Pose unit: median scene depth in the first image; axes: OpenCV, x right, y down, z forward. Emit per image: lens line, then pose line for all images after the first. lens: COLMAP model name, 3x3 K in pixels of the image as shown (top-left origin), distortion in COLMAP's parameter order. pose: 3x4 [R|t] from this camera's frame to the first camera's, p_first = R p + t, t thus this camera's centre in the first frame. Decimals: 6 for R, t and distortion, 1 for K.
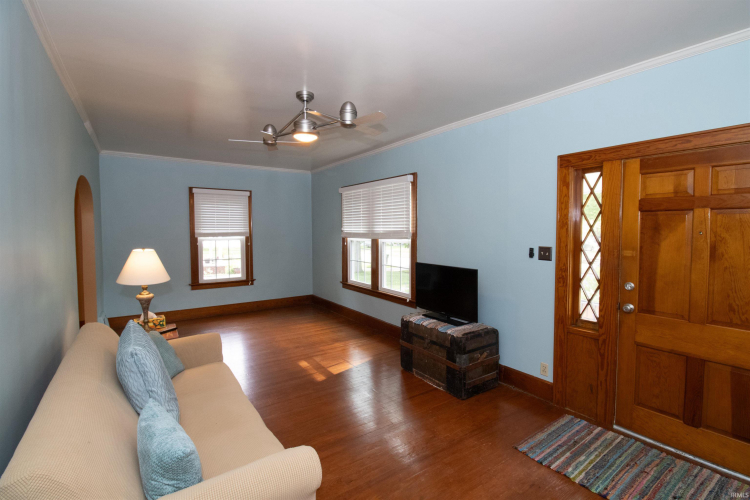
lens RADIAL K [[344.3, 0, 380.9], [0, 344.3, 245.8], [0, 0, 1]] dist [-0.021573, -0.000188]
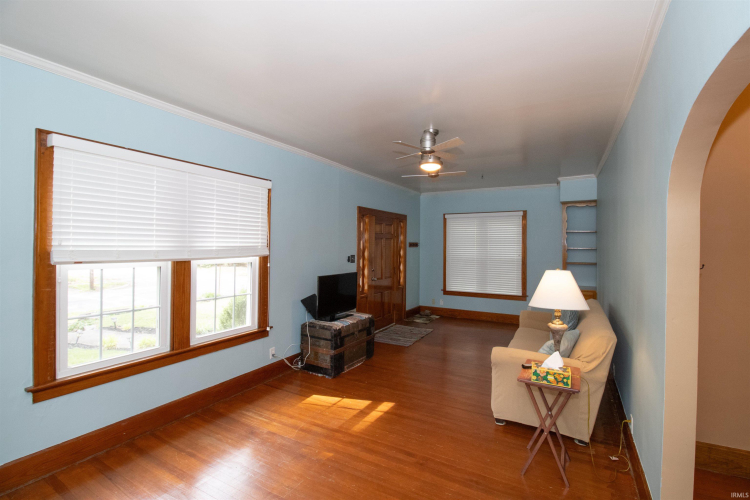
lens RADIAL K [[344.3, 0, 380.9], [0, 344.3, 245.8], [0, 0, 1]] dist [-0.021573, -0.000188]
pose [[-0.434930, 0.000405, 0.900464, -0.867645], [0.040438, 0.999000, 0.019082, -0.053650], [-0.899556, 0.044712, -0.434512, 1.205184]]
